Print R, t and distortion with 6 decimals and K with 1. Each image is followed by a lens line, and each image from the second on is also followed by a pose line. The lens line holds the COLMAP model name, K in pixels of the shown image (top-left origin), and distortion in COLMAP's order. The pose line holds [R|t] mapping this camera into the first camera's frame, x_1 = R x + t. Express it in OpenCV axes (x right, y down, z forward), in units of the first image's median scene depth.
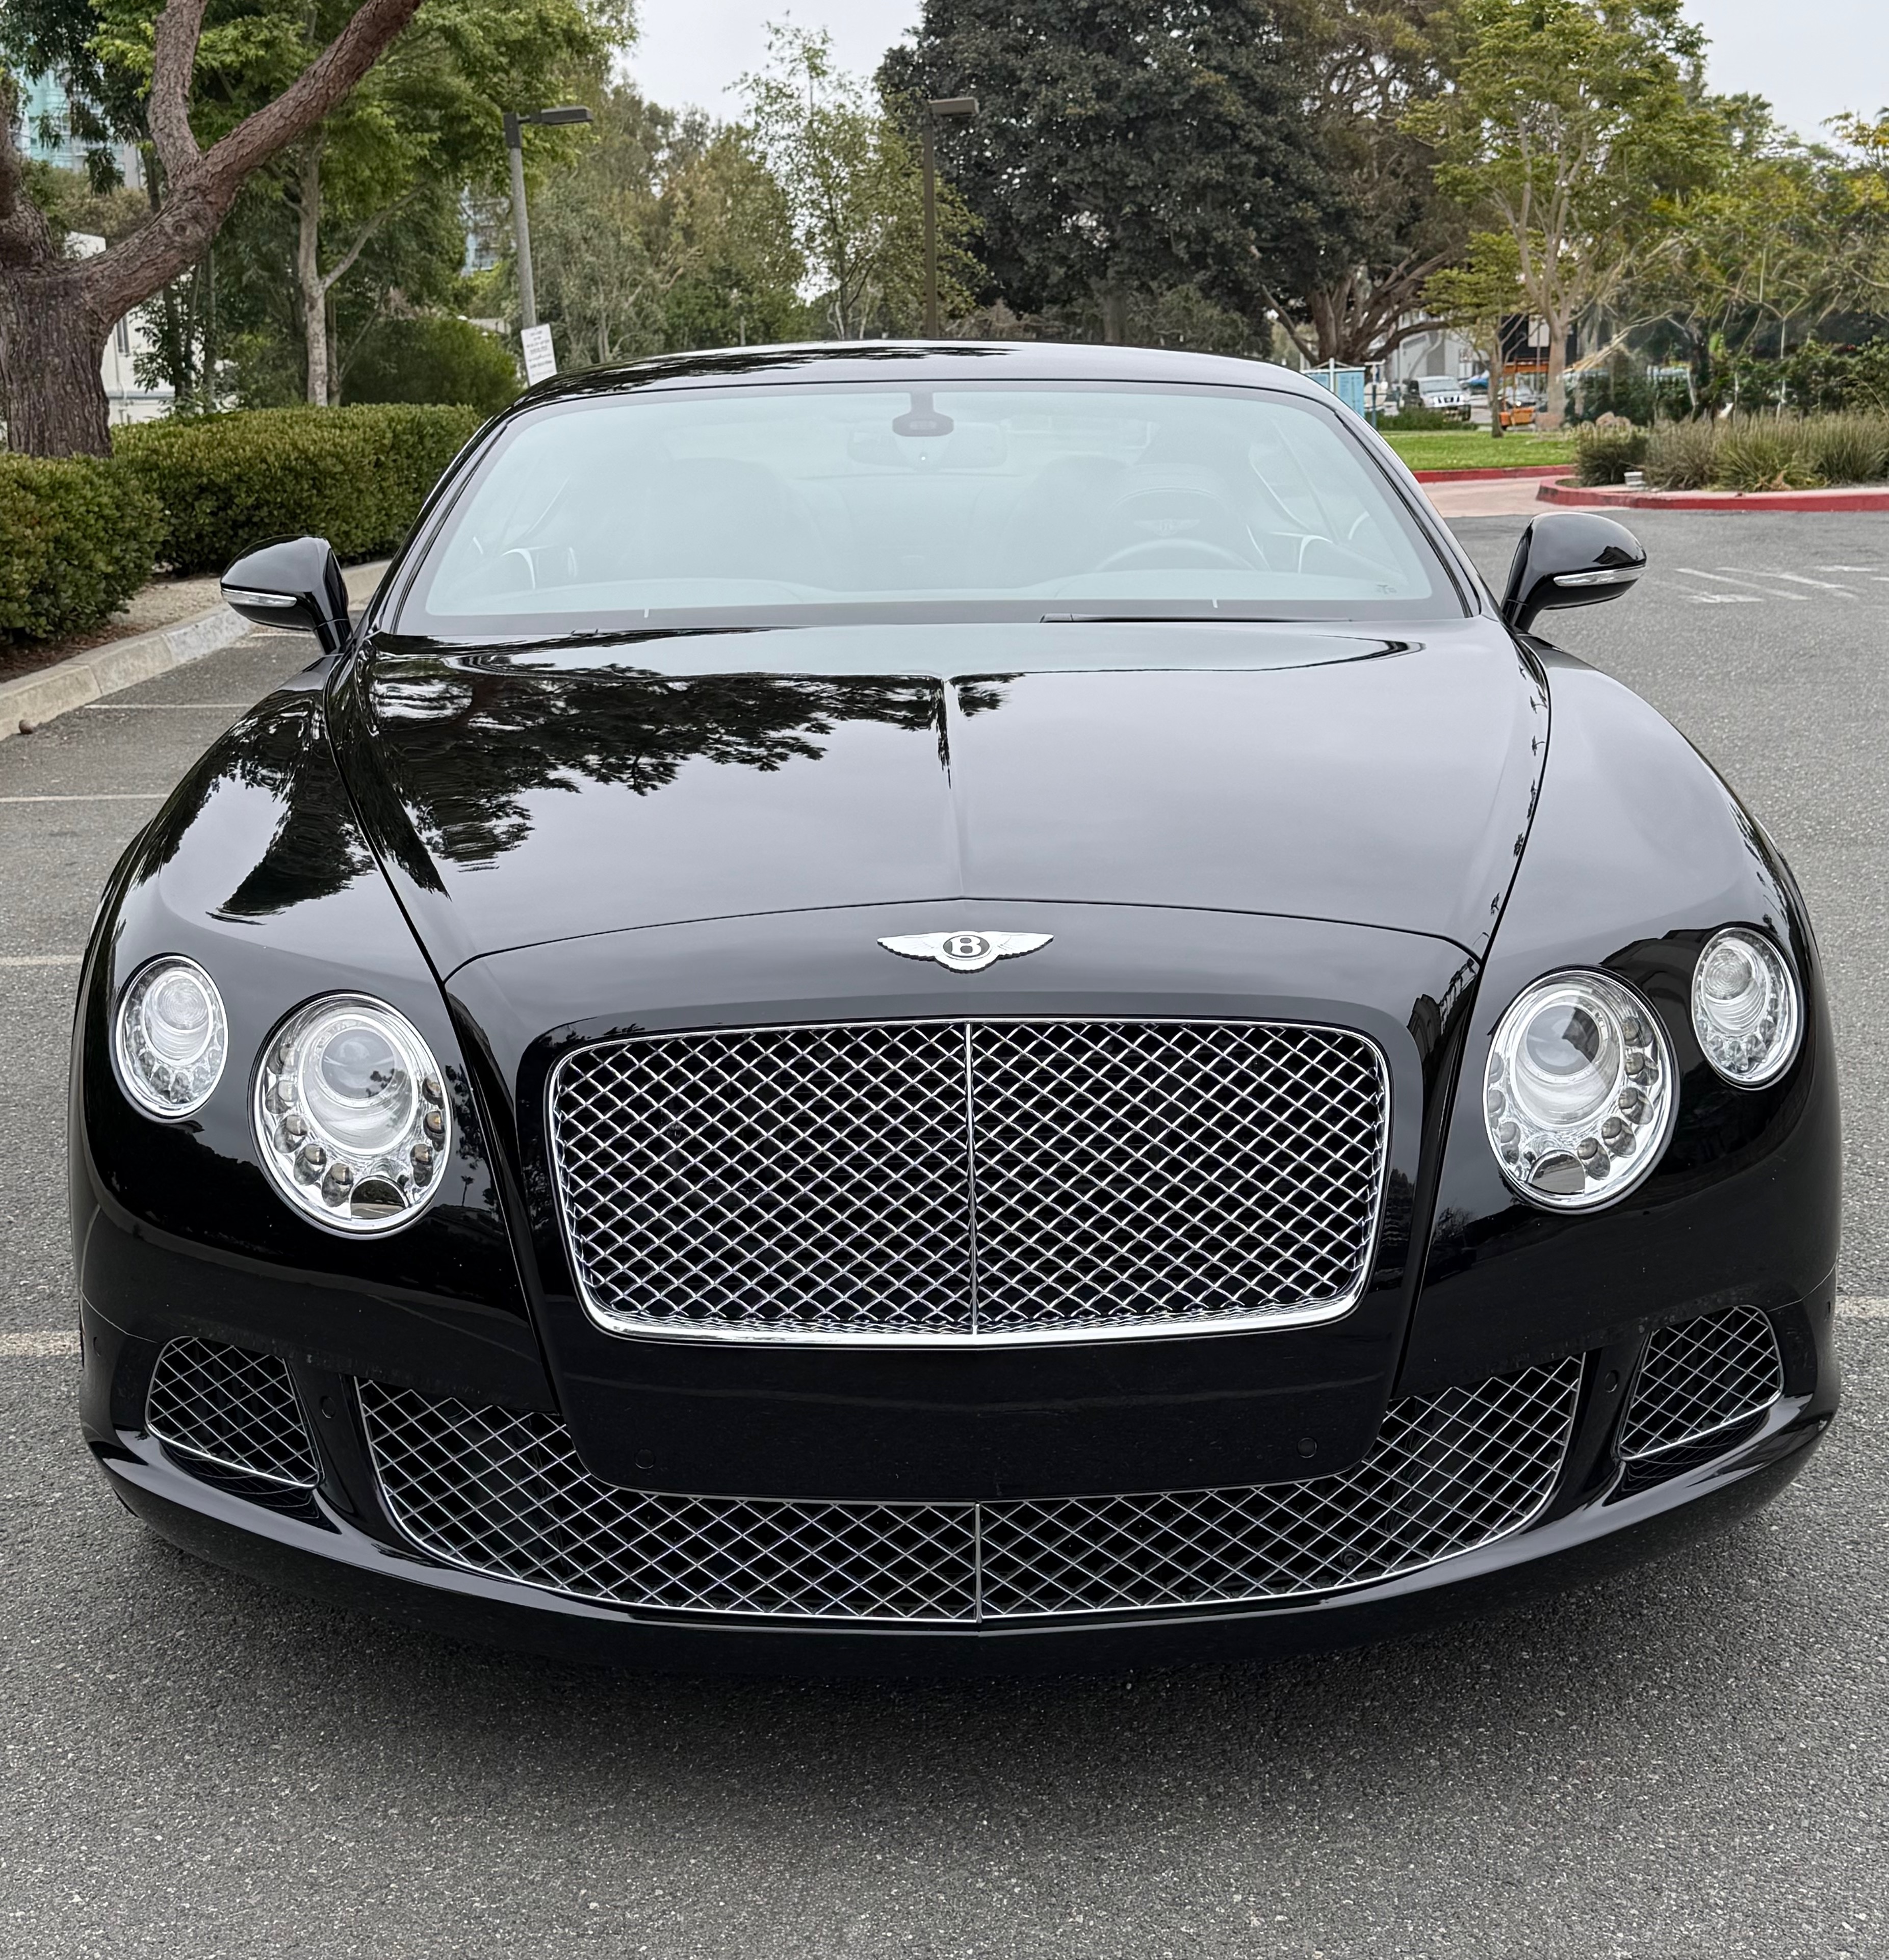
lens RADIAL K [[2808.4, 0, 910.4], [0, 2808.4, 828.3], [0, 0, 1]] dist [0.286034, -0.542980]
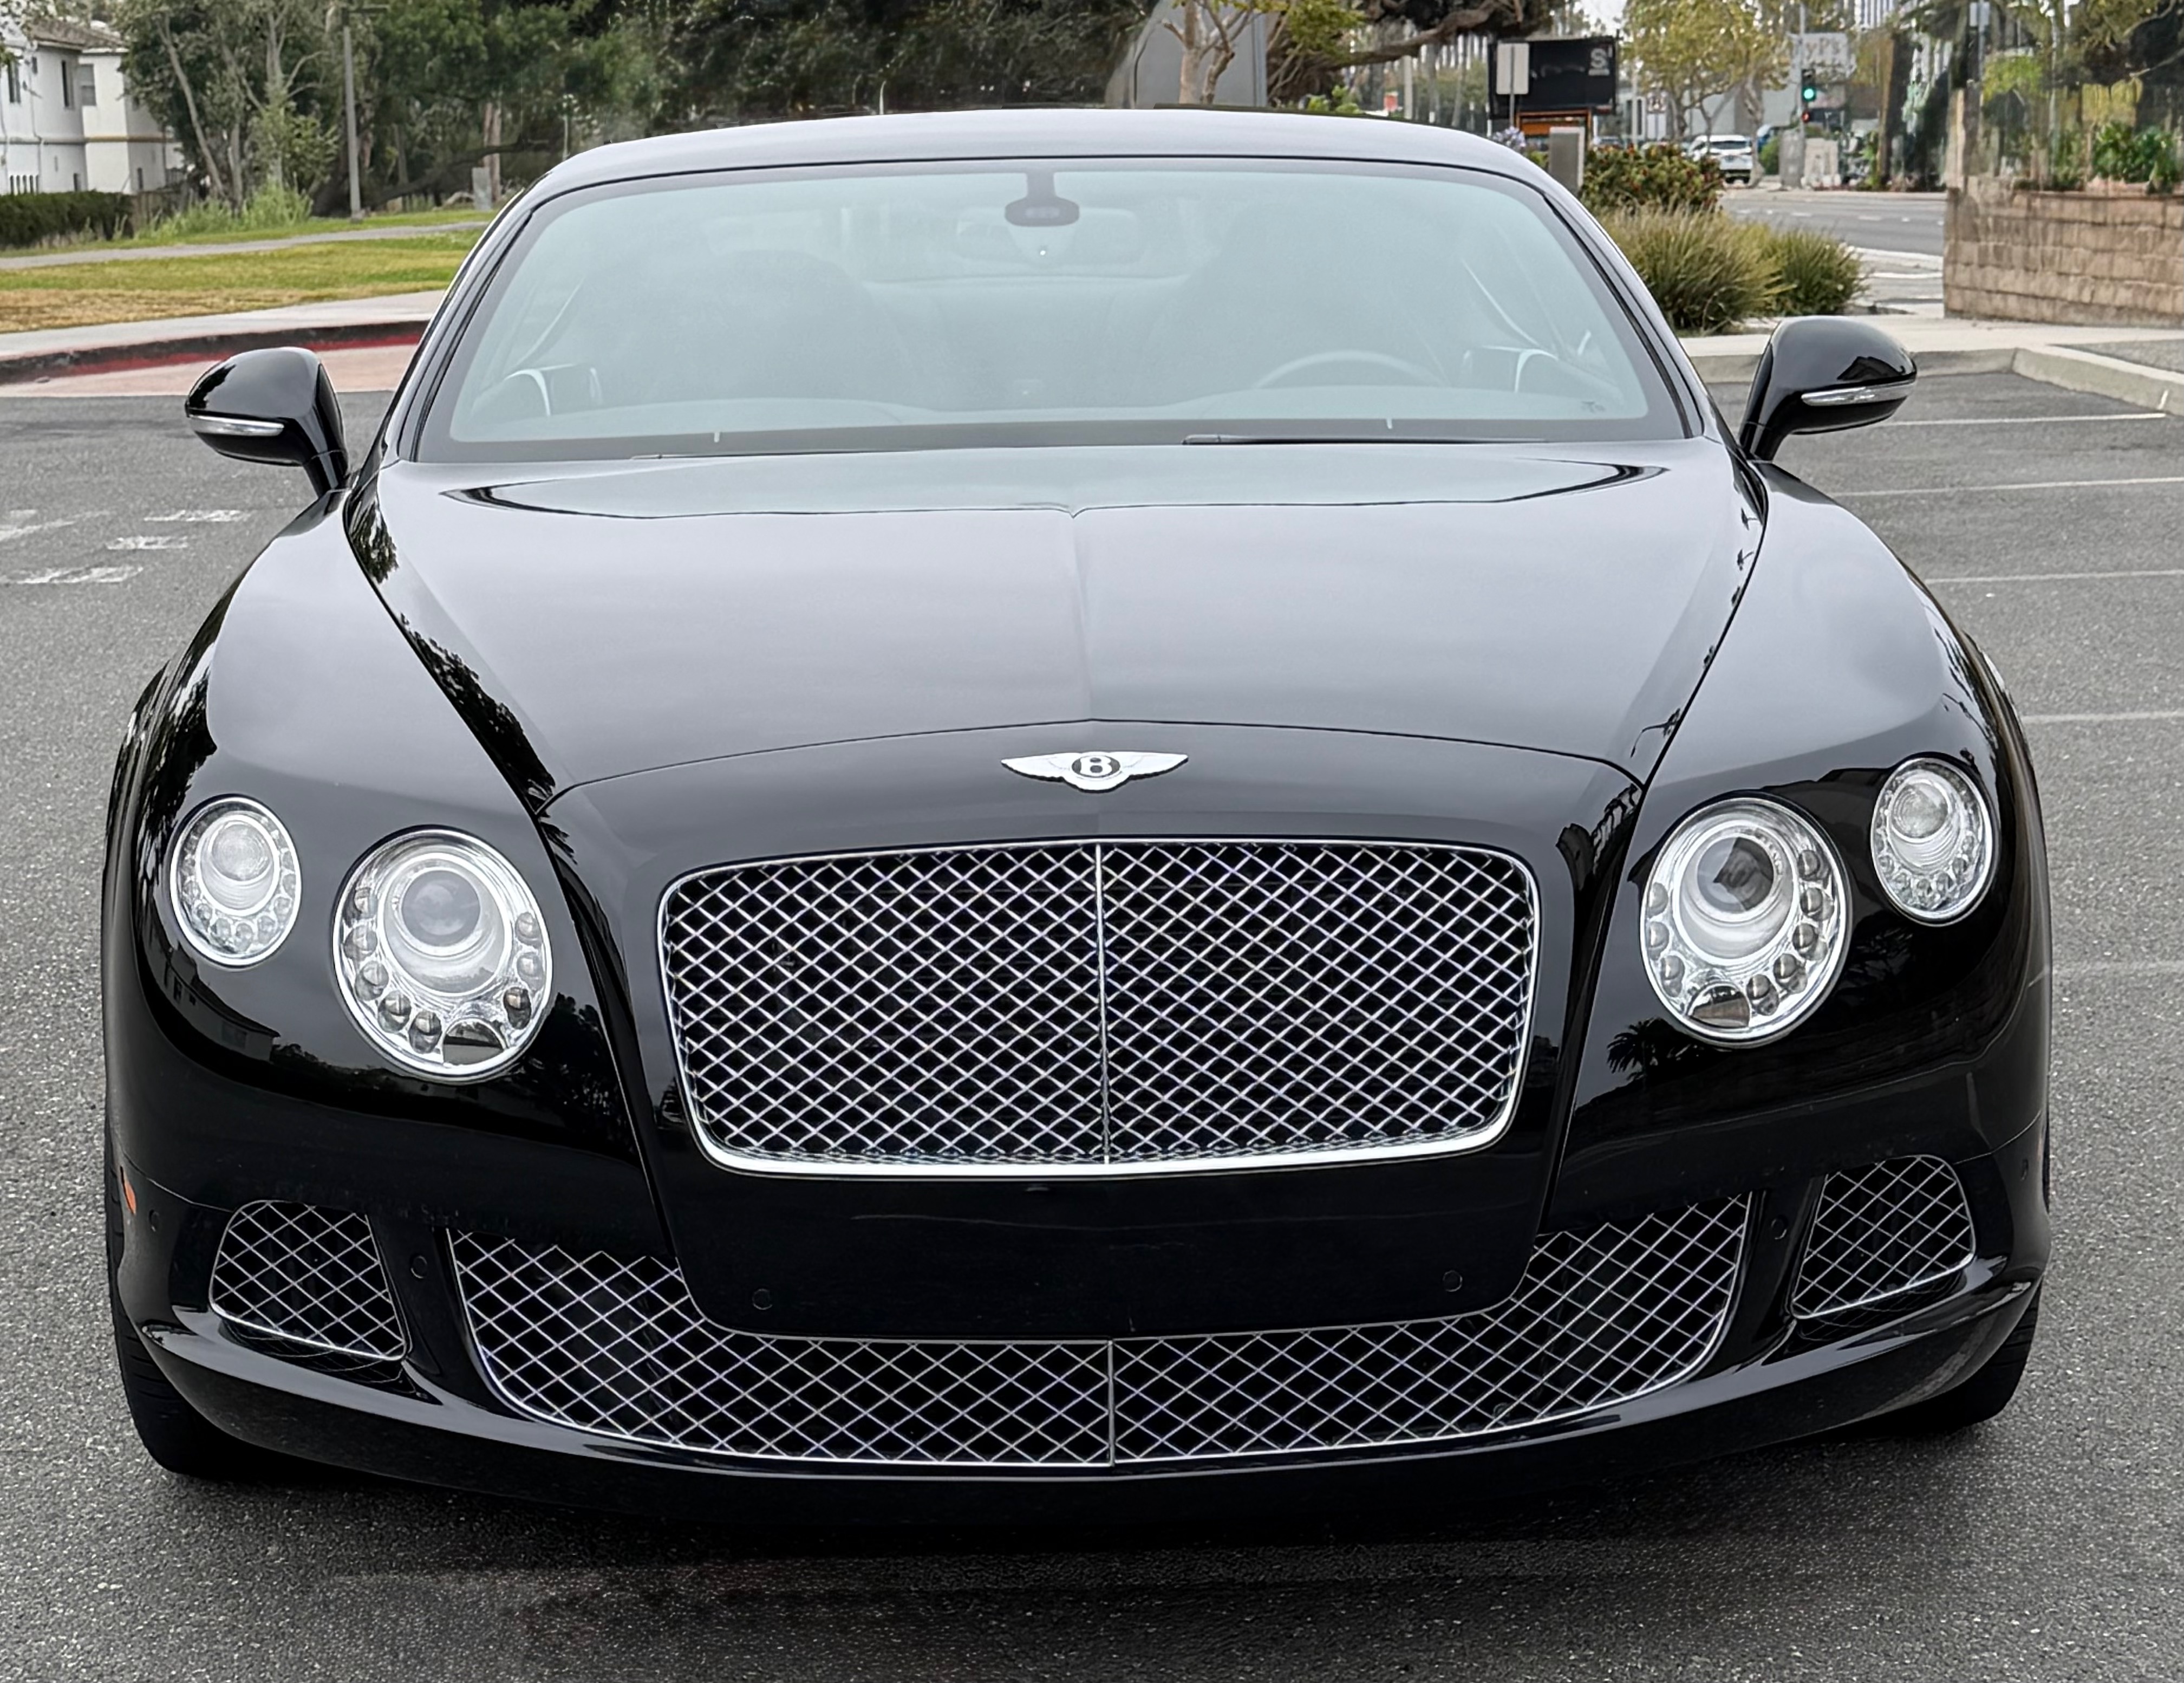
lens RADIAL K [[4395.4, 0, 1092.0], [0, 4395.4, 841.5], [0, 0, 1]] dist [0.268892, -0.065297]
pose [[0.999836, -0.005754, 0.017156, -0.006873], [0.005740, 0.999983, 0.000829, 0.065229], [-0.017161, -0.000730, 0.999852, -0.474248]]
